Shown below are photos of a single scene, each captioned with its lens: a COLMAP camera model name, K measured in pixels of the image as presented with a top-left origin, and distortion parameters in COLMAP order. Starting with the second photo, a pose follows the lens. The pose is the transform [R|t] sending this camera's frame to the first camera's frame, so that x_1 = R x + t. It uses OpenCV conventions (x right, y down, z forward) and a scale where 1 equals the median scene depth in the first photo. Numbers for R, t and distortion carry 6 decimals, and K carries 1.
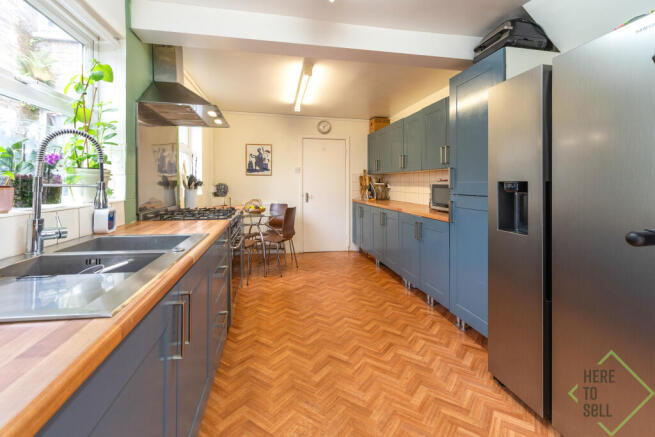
lens RADIAL K [[304.3, 0, 328.8], [0, 304.3, 180.7], [0, 0, 1]] dist [0.000647, 0.000280]
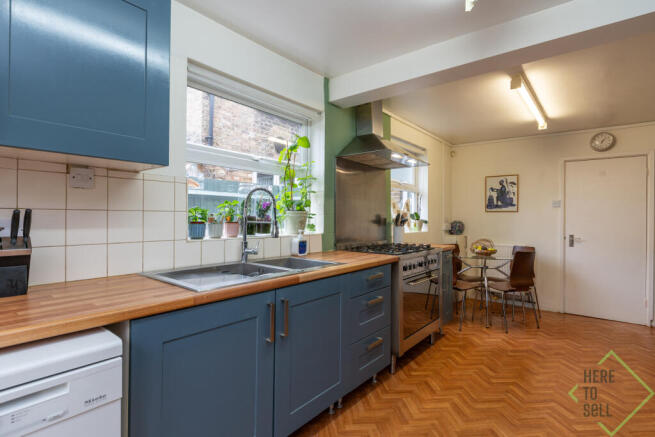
lens RADIAL K [[325.3, 0, 329.7], [0, 325.3, 219.2], [0, 0, 1]] dist [-0.007330, -0.000518]
pose [[0.645677, 0.002615, -0.763606, 0.286839], [0.001449, 0.999988, 0.004649, -0.003422], [0.763609, -0.004109, 0.645666, 0.069577]]
